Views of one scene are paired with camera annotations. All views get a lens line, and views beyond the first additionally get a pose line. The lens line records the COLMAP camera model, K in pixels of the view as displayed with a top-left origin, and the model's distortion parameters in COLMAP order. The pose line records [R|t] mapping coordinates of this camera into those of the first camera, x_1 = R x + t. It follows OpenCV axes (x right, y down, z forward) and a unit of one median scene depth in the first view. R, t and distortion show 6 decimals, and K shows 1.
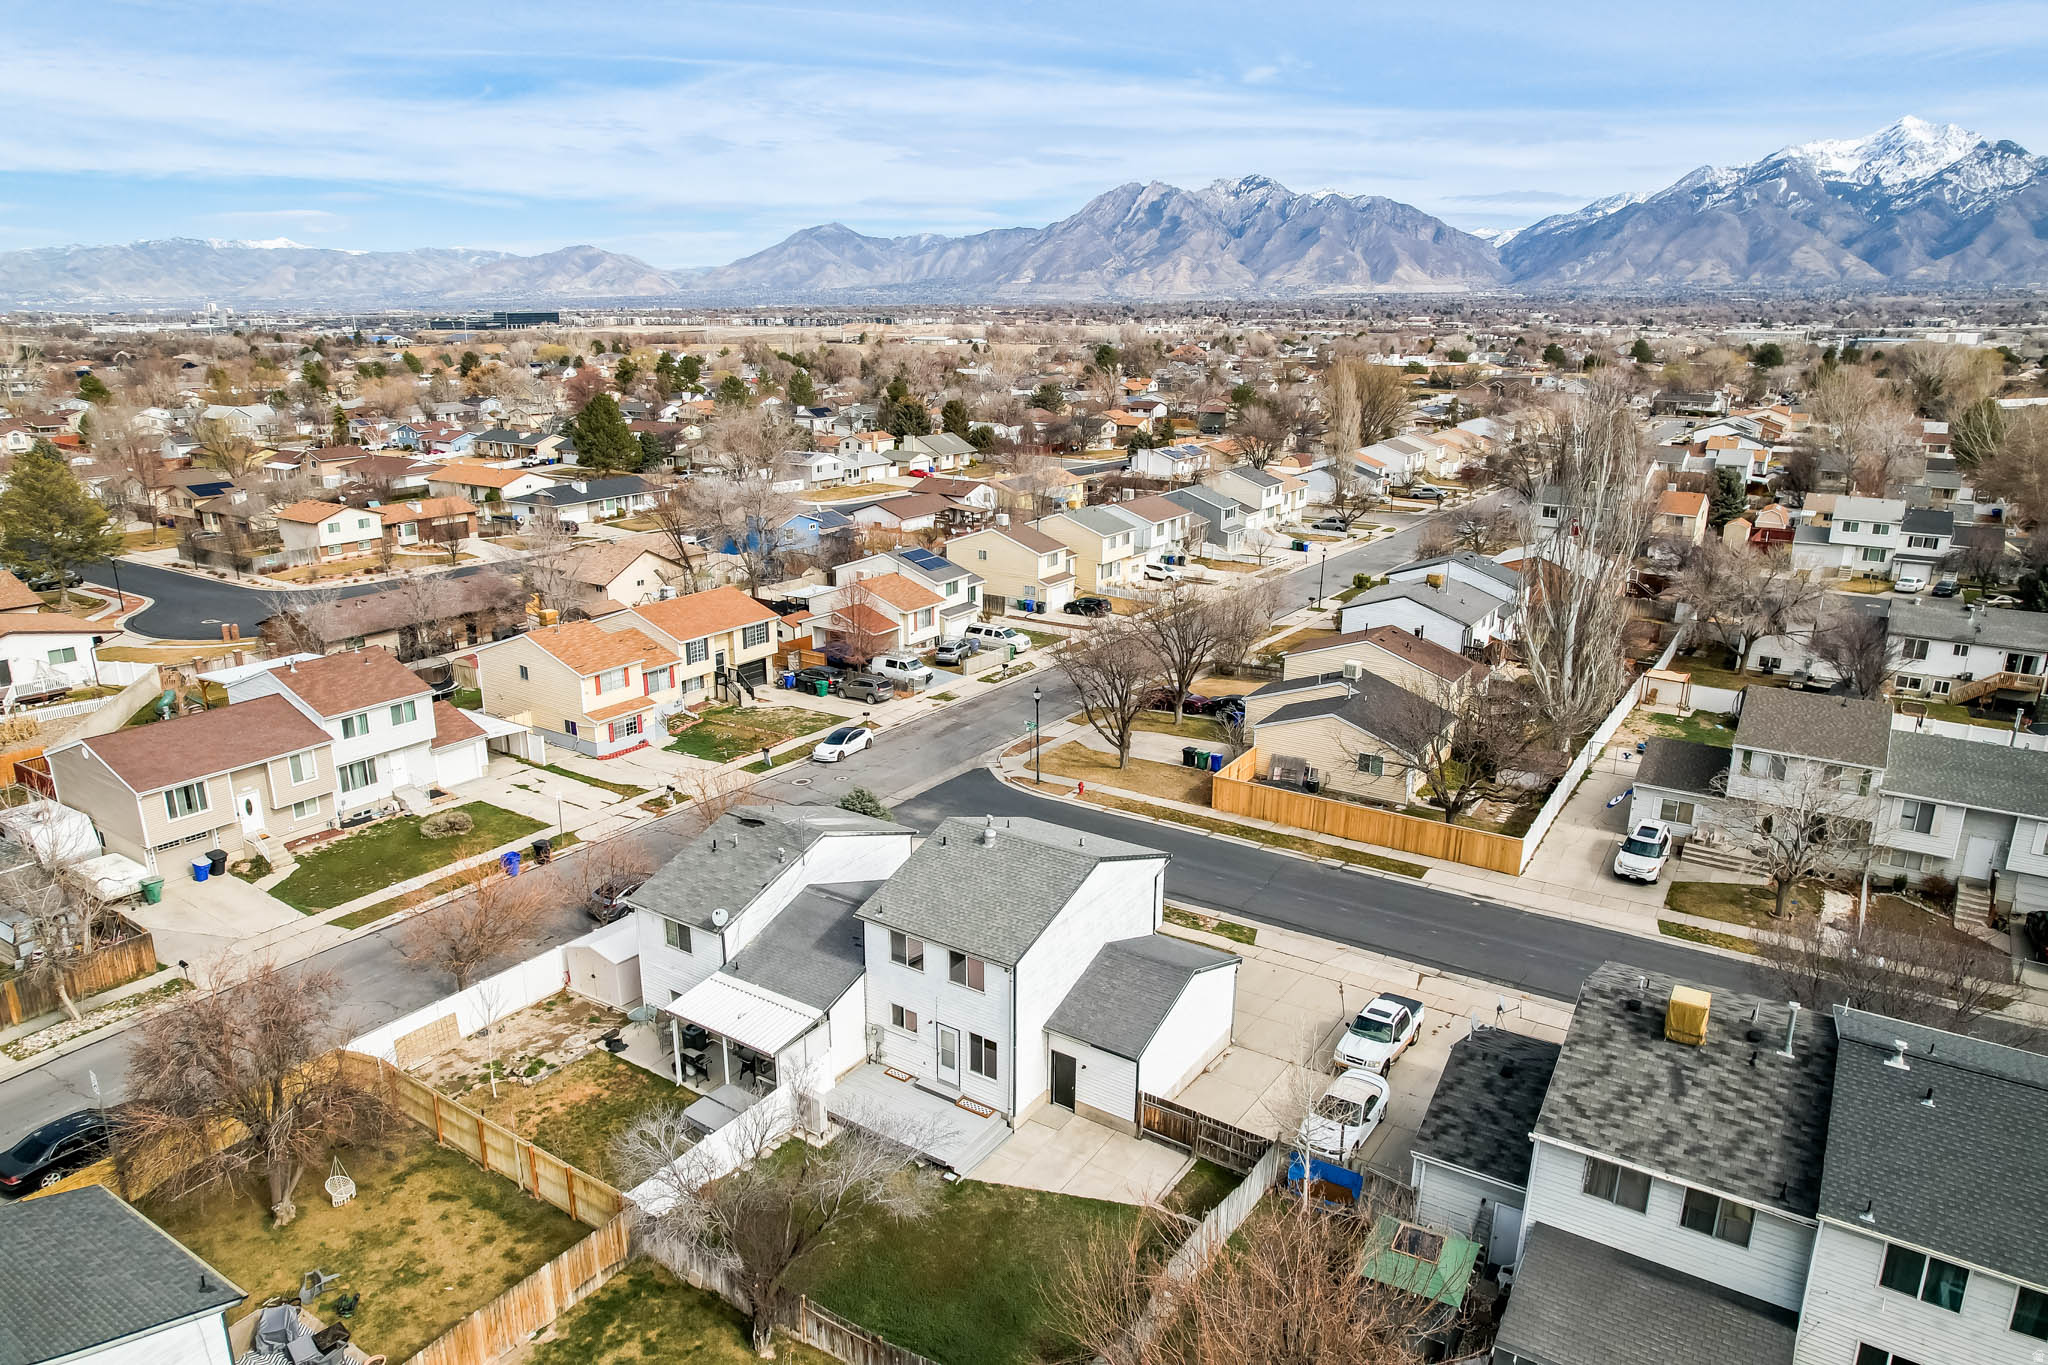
lens RADIAL K [[1312.8, 0, 1015.5], [0, 1312.8, 681.8], [0, 0, 1]] dist [-0.073658, 0.058145]
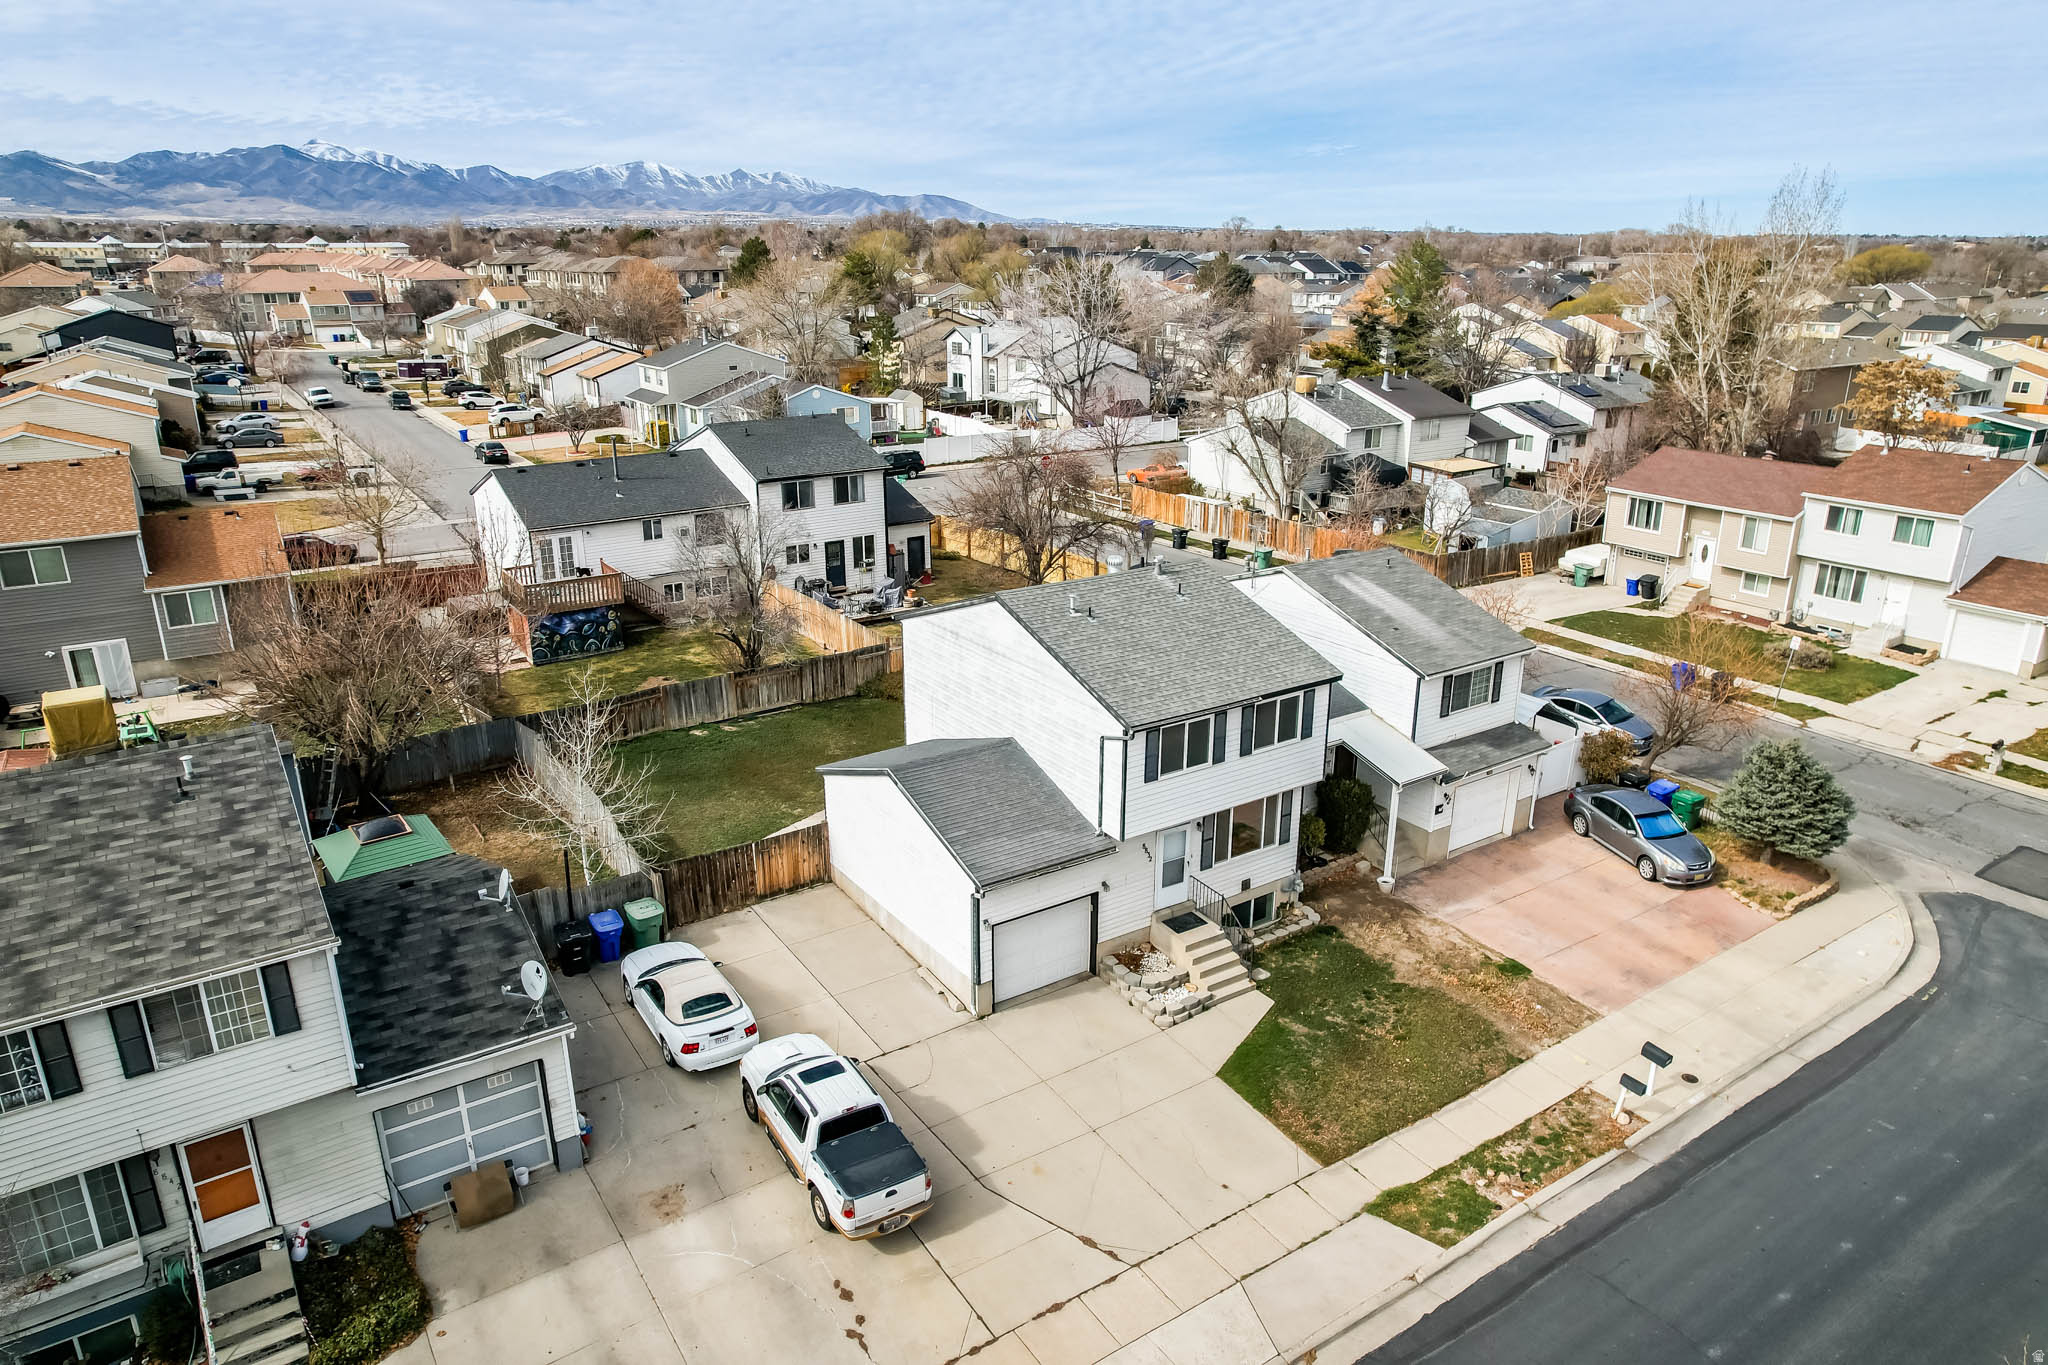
lens RADIAL K [[1312.8, 0, 1026.0], [0, 1312.8, 678.2], [0, 0, 1]] dist [-0.073658, 0.058145]
pose [[-0.380716, 0.288876, -0.878411, 0.441552], [-0.258600, 0.878784, 0.401079, -0.071593], [0.887796, 0.379854, -0.259864, 0.775185]]
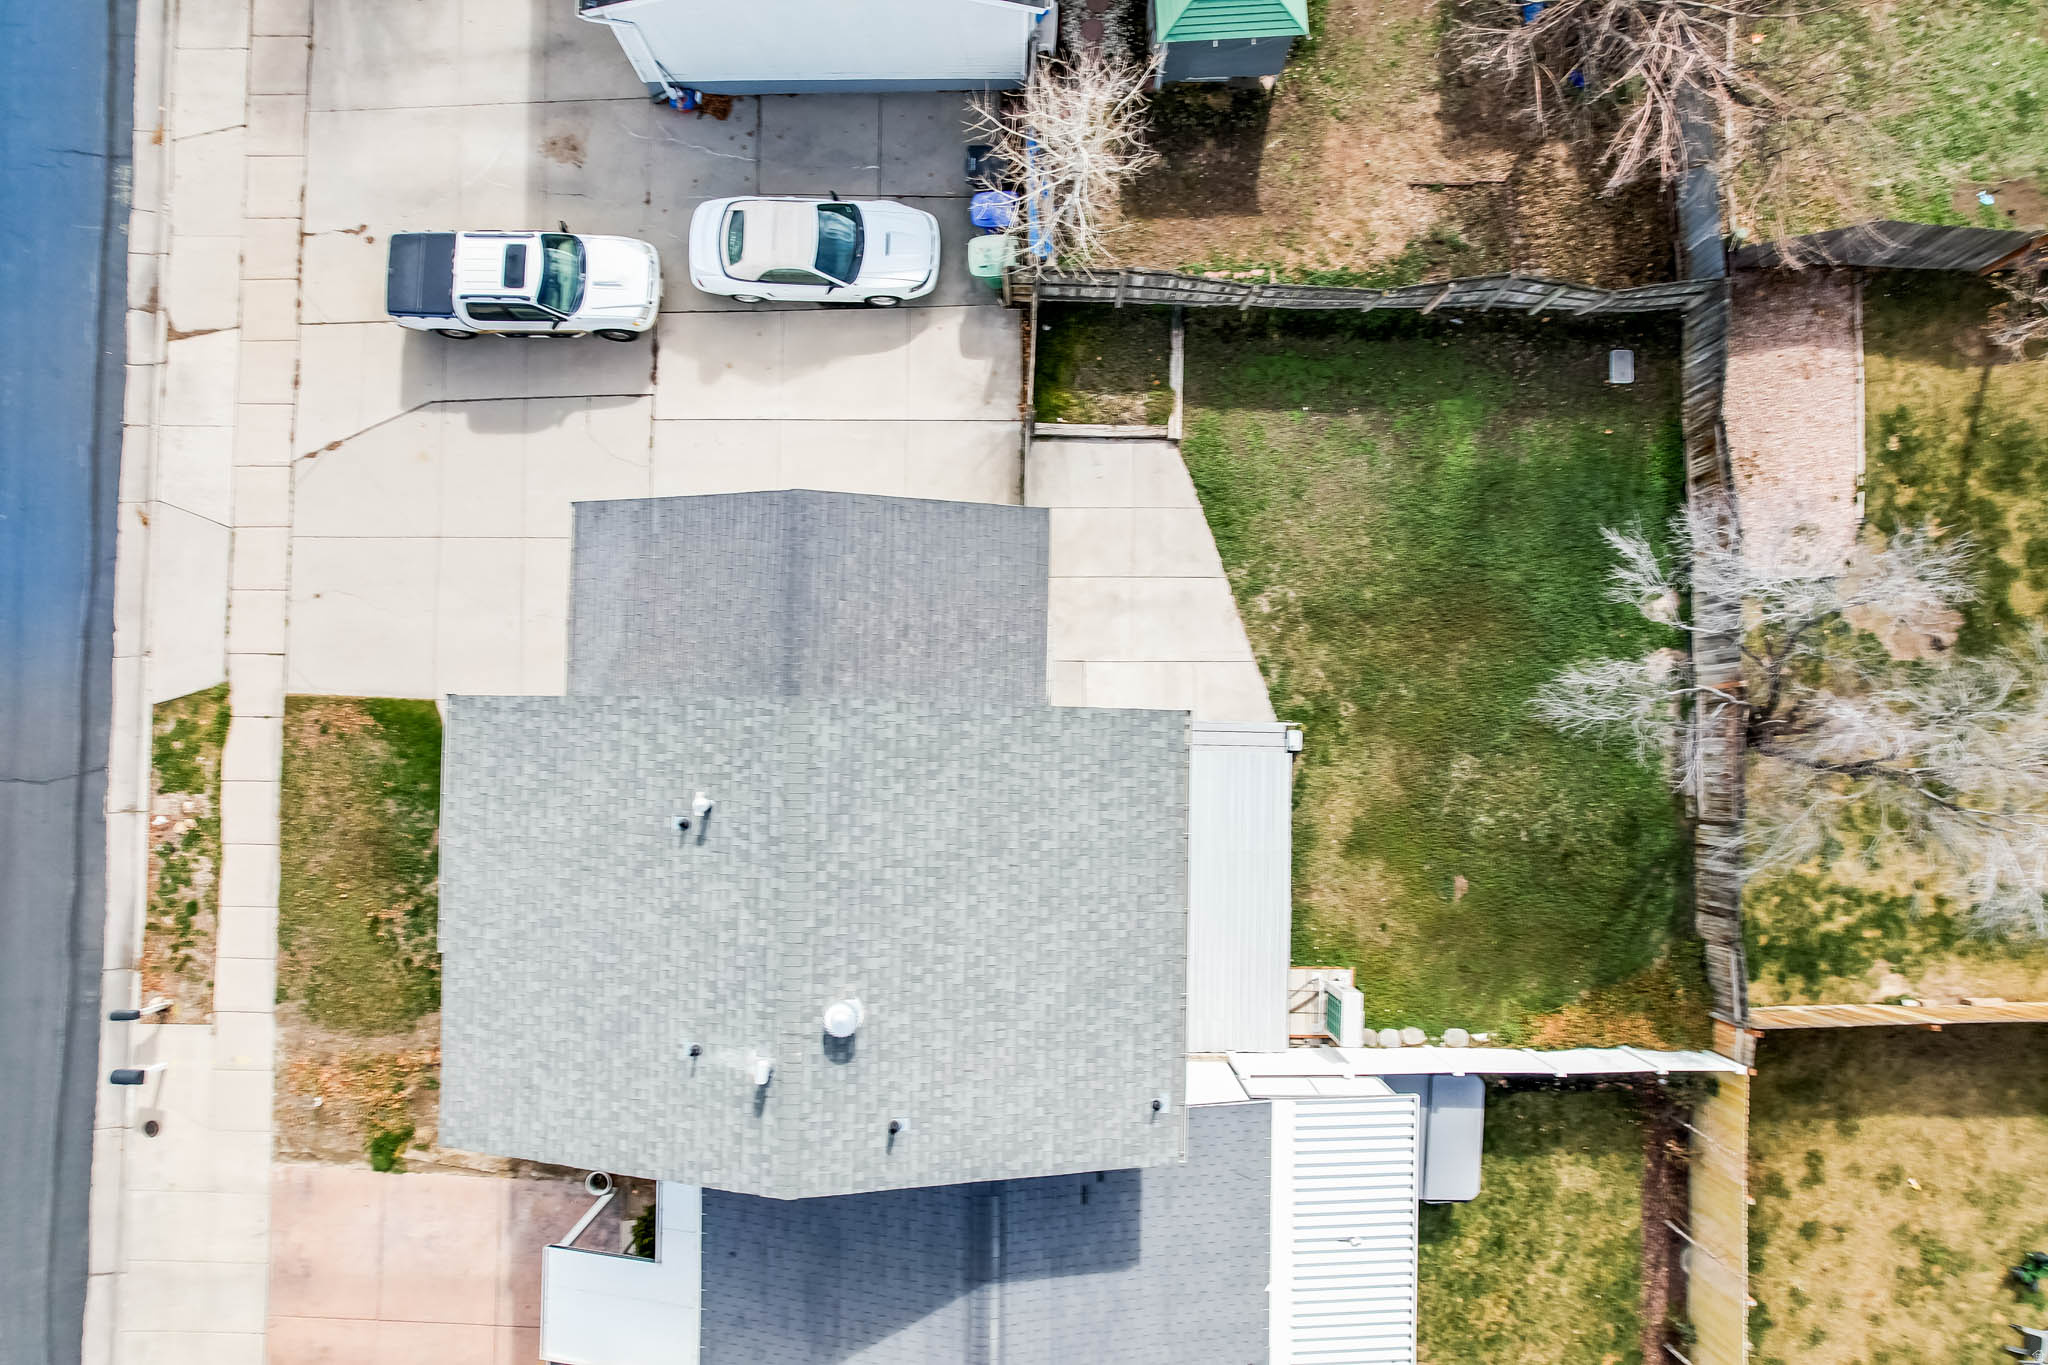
lens RADIAL K [[1312.8, 0, 1037.8], [0, 1312.8, 688.4], [0, 0, 1]] dist [-0.073658, 0.058145]
pose [[-0.542653, -0.839484, 0.028189, 0.010686], [0.225263, -0.113118, 0.967709, -0.139537], [-0.809188, 0.531480, 0.250488, 0.539093]]
